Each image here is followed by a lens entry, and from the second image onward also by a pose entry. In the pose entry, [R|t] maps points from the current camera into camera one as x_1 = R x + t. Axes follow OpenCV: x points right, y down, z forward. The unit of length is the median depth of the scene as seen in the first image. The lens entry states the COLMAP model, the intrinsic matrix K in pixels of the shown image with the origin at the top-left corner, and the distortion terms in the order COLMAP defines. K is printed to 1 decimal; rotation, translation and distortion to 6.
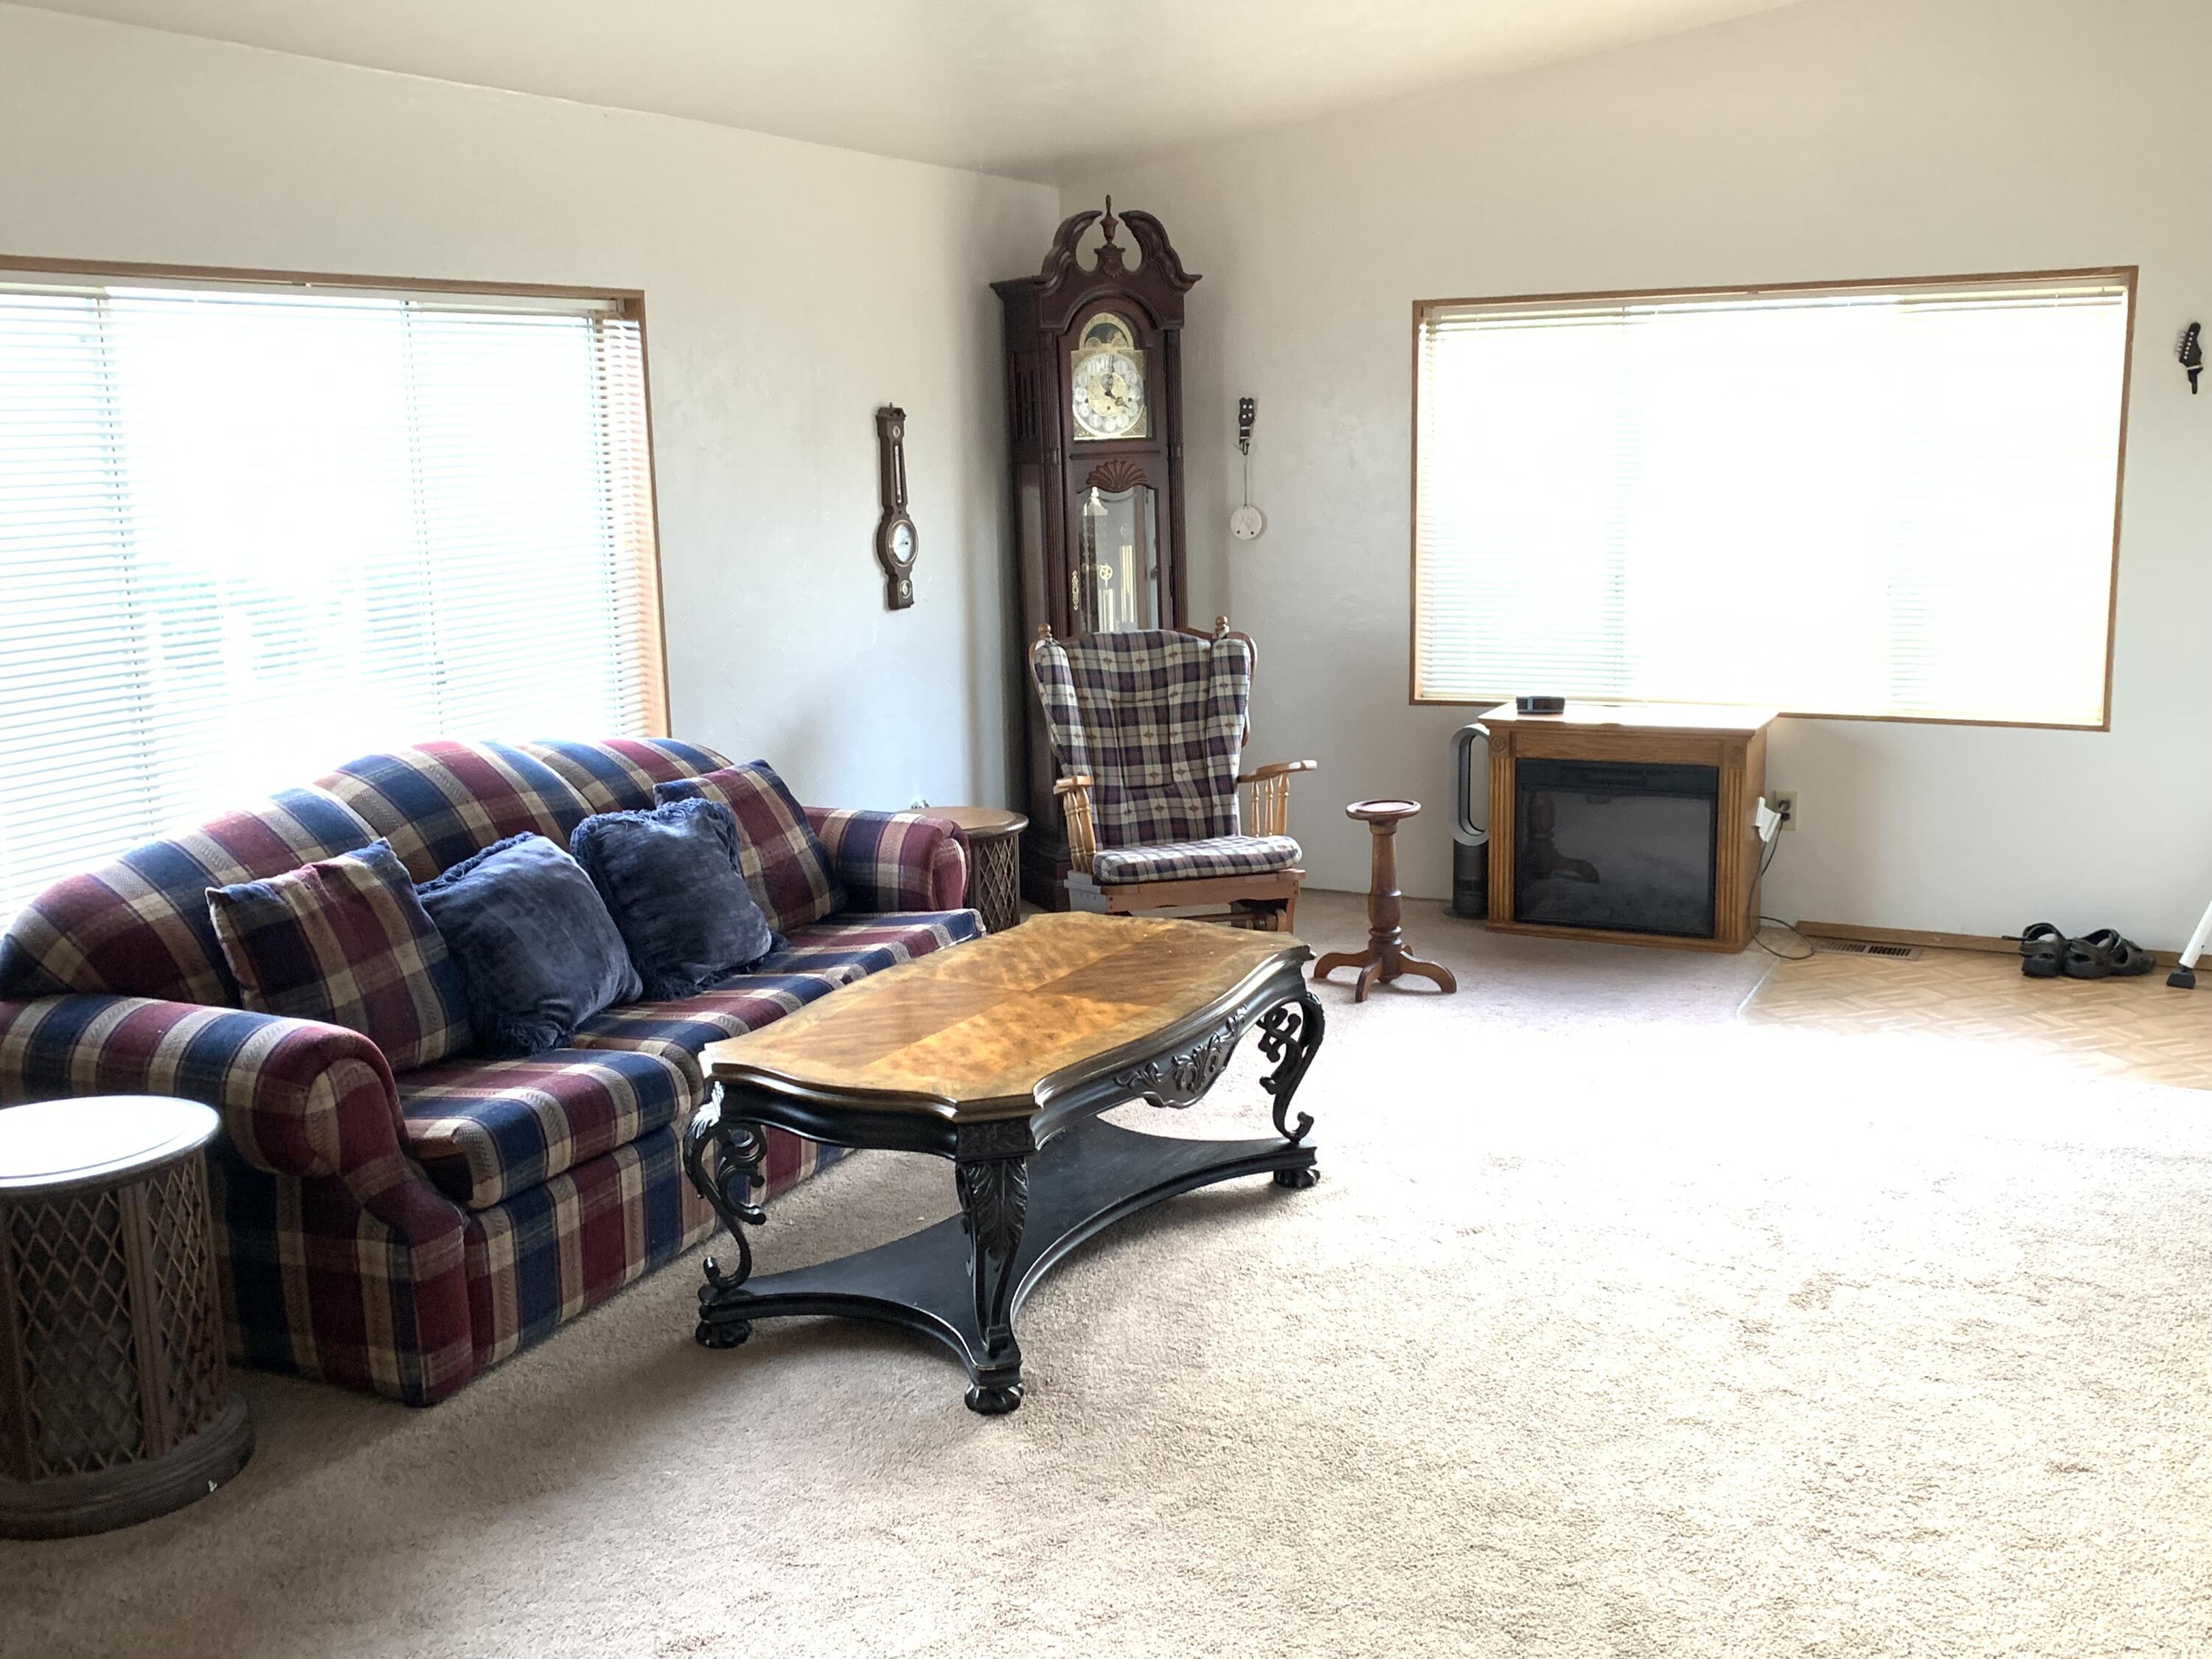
lens RADIAL K [[2132.5, 0, 1104.2], [0, 2132.5, 841.7], [0, 0, 1]] dist [0.005926, 0.000000]
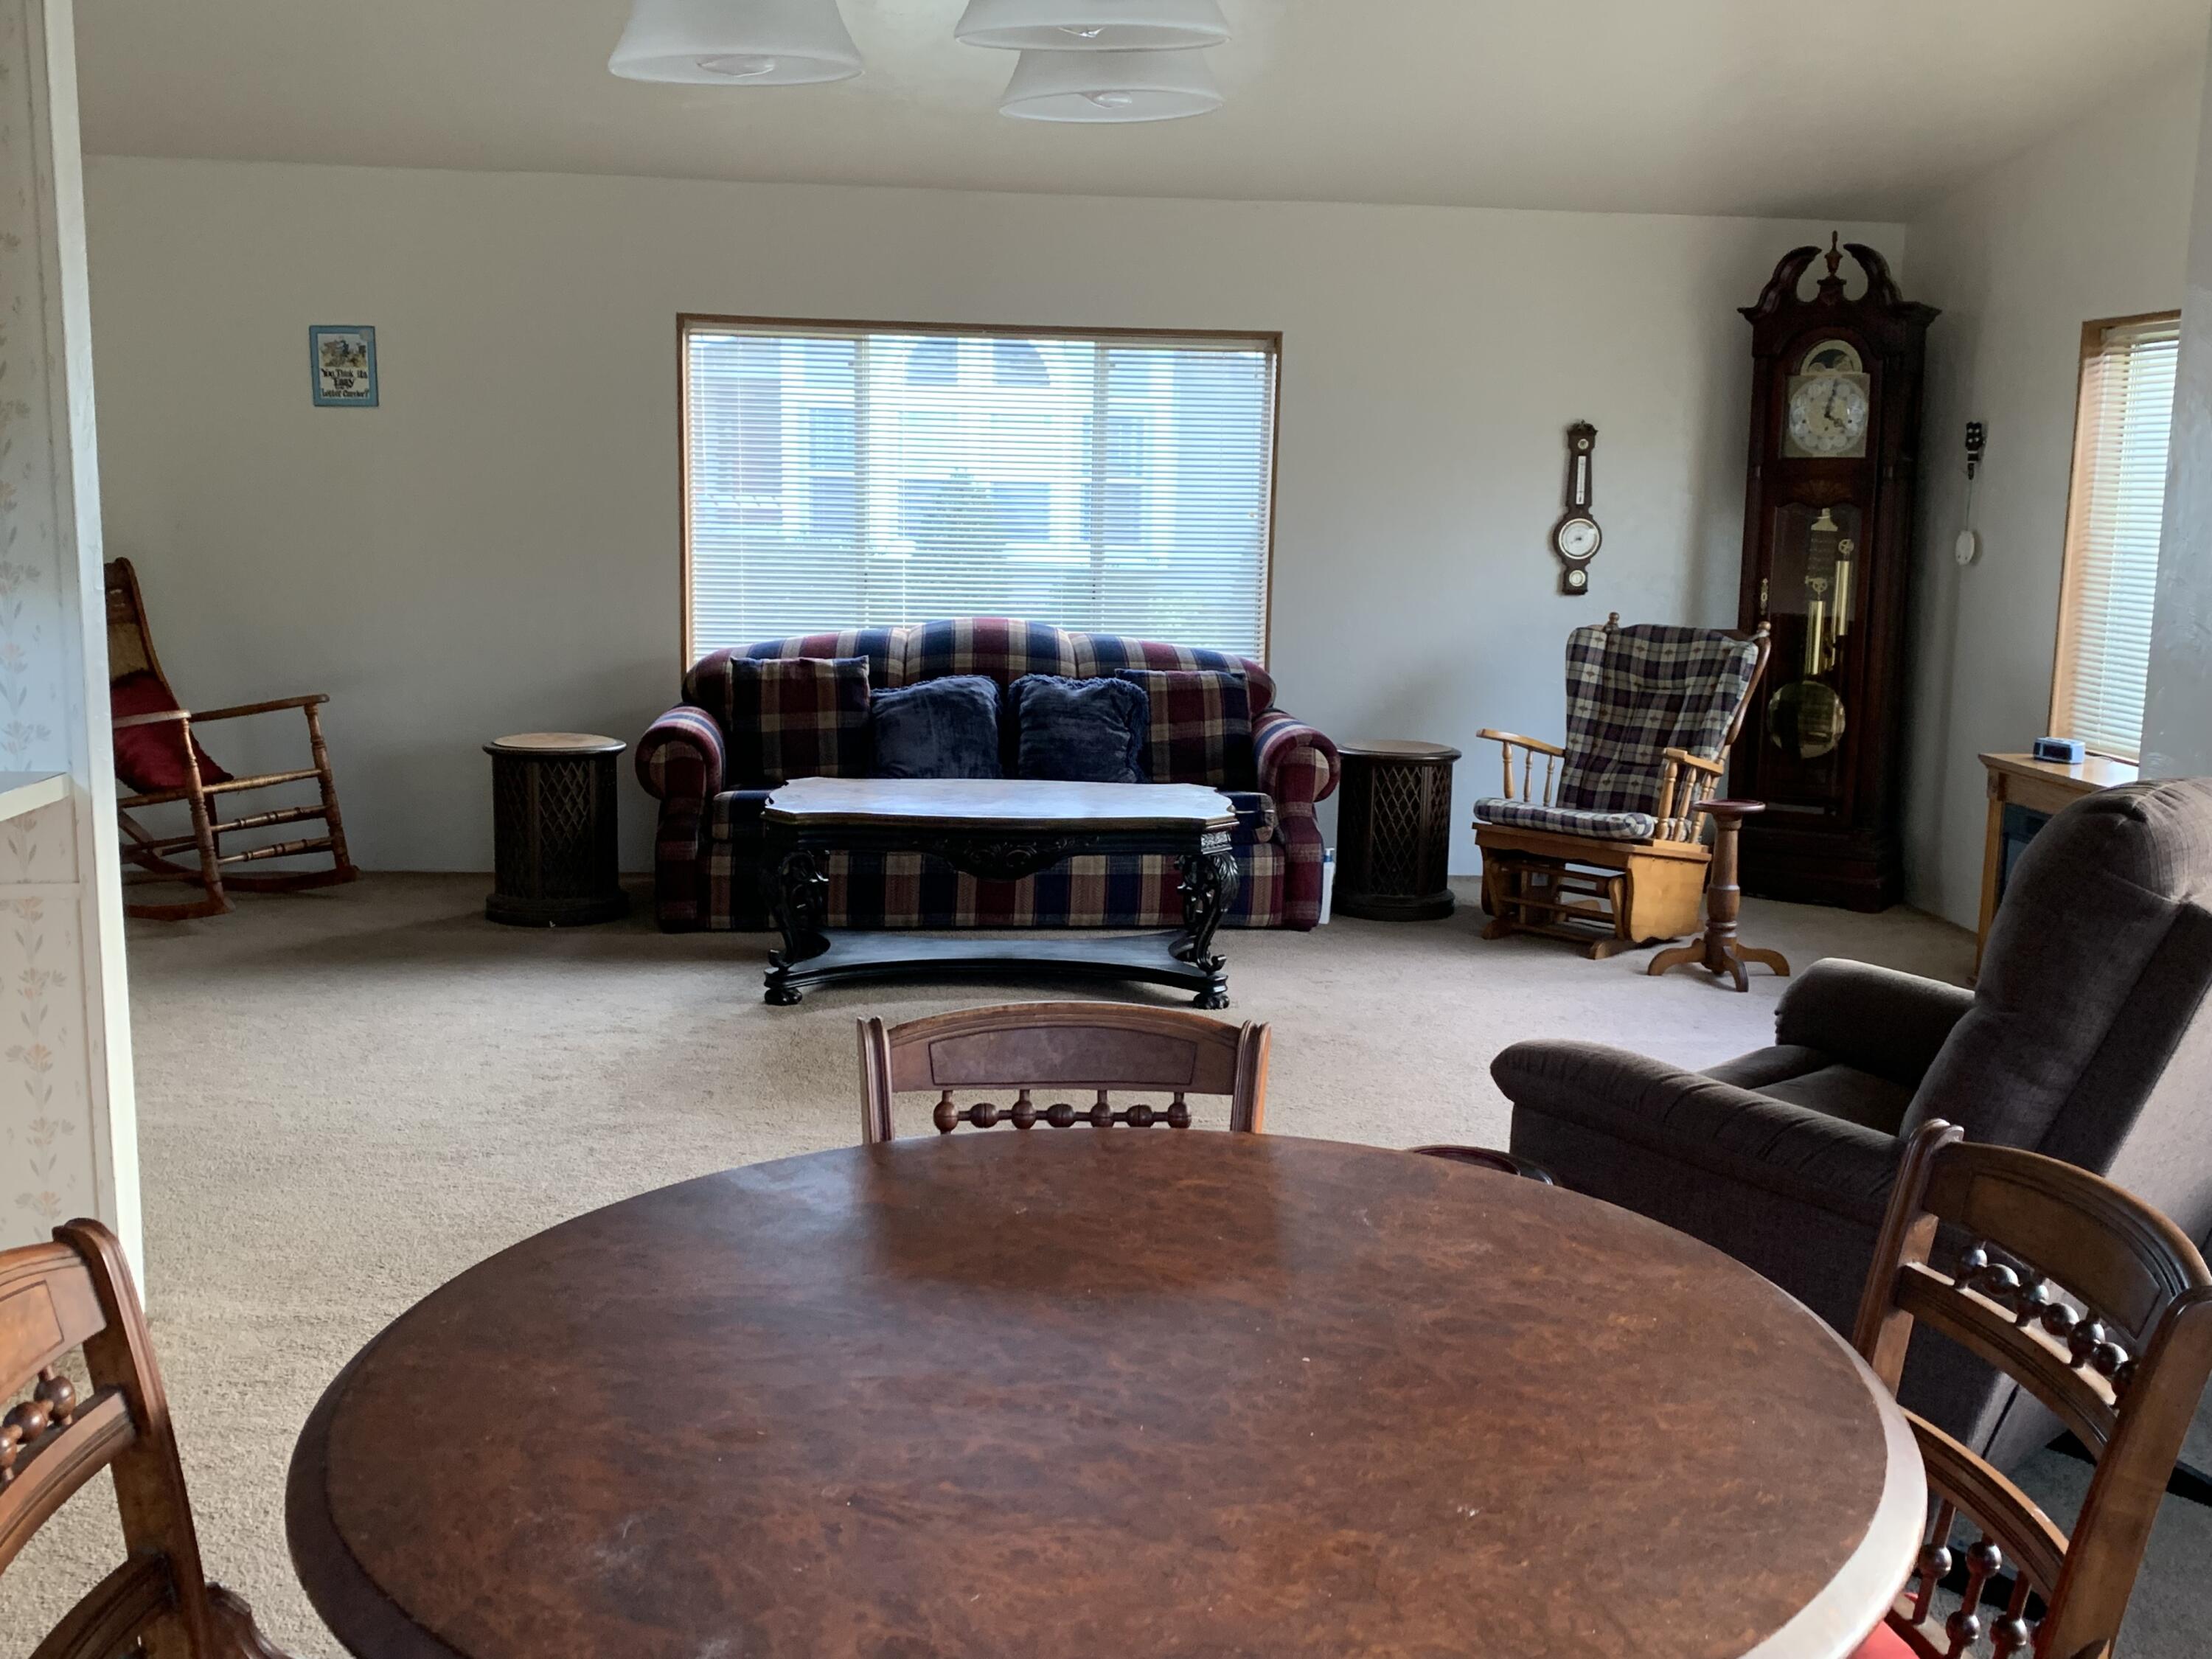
lens RADIAL K [[2132.5, 0, 1103.4], [0, 2132.5, 825.4], [0, 0, 1]] dist [0.005926, 0.000000]
pose [[0.517291, 0.162697, -0.840202, 0.787595], [-0.197585, 0.977944, 0.067722, -0.014288], [0.832689, 0.130979, 0.538028, 0.173592]]
